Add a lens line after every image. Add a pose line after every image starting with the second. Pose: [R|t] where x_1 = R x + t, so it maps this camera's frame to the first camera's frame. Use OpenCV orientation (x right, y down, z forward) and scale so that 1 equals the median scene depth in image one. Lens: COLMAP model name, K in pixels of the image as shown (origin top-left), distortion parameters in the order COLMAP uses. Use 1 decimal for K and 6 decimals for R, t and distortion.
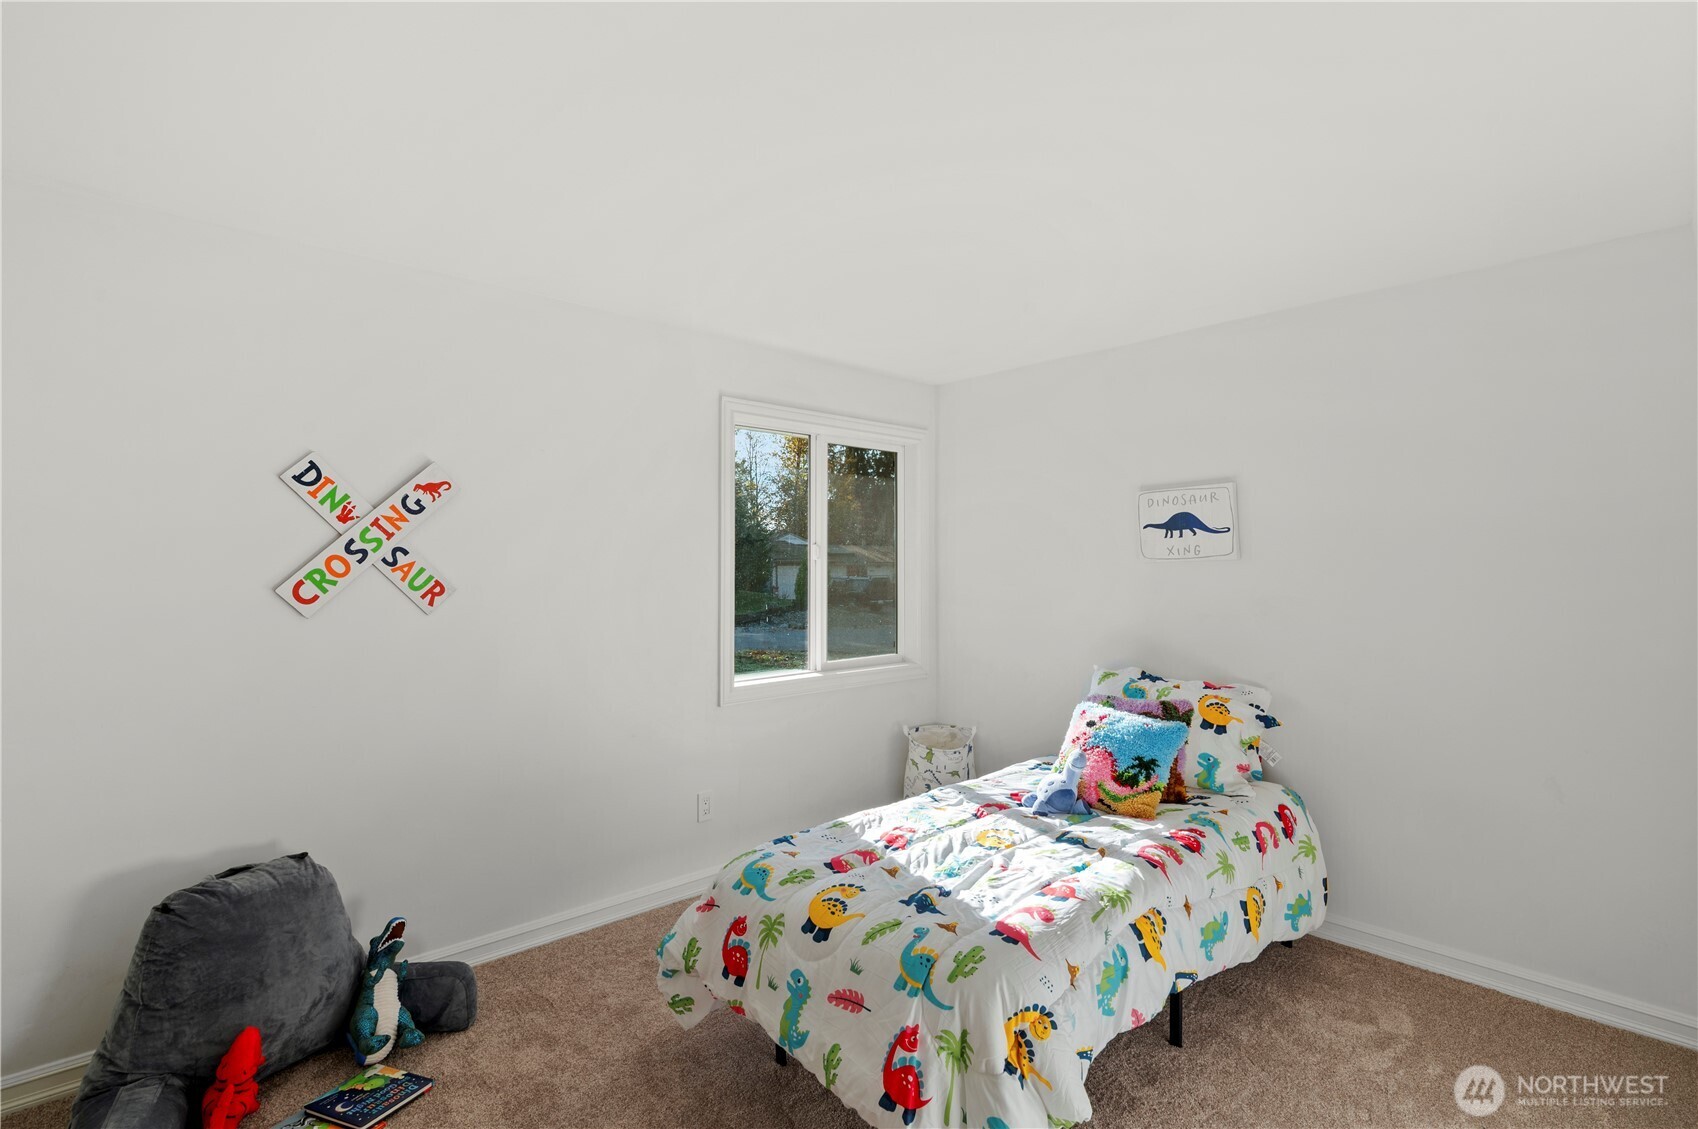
lens RADIAL K [[791.8, 0, 842.1], [0, 791.8, 548.0], [0, 0, 1]] dist [-0.018804, 0.001437]
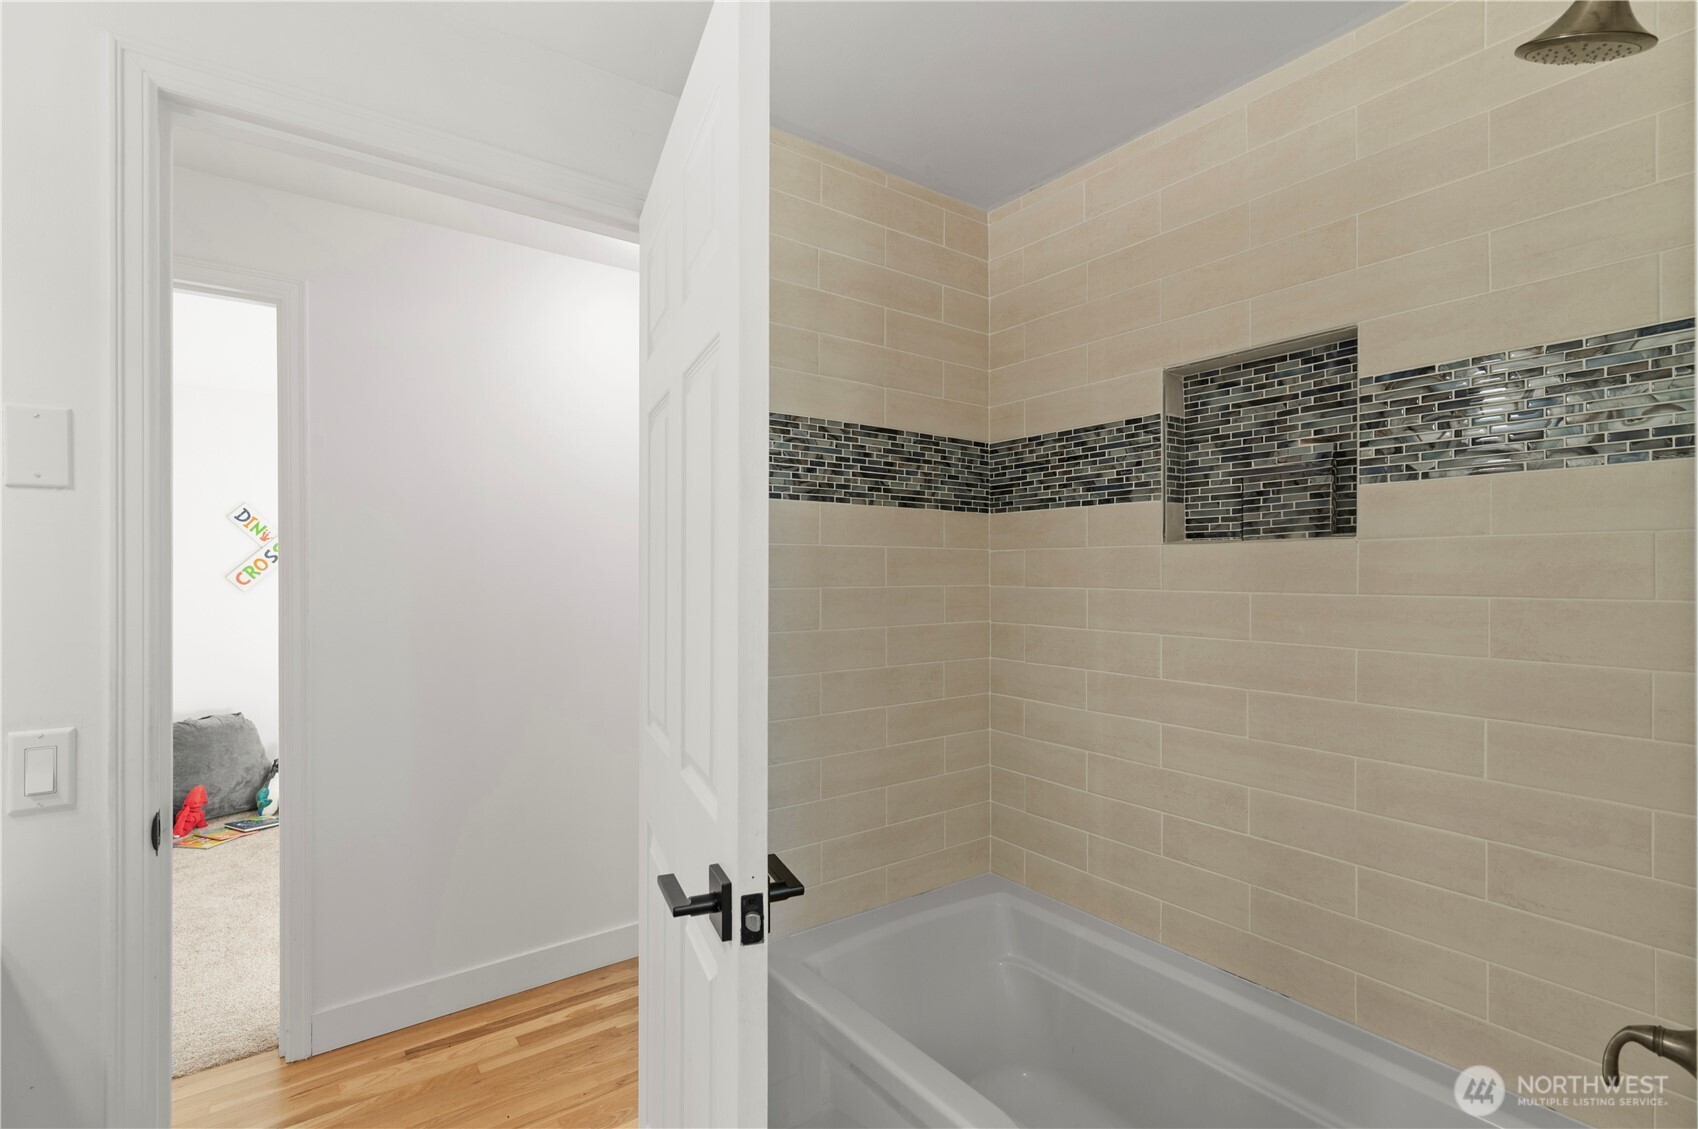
lens RADIAL K [[791.8, 0, 857.2], [0, 791.8, 577.0], [0, 0, 1]] dist [-0.018804, 0.001437]
pose [[0.993866, 0.000198, -0.110589, 0.986528], [0.002986, 0.999586, 0.028627, 0.004057], [0.110549, -0.028782, 0.993454, -0.701859]]
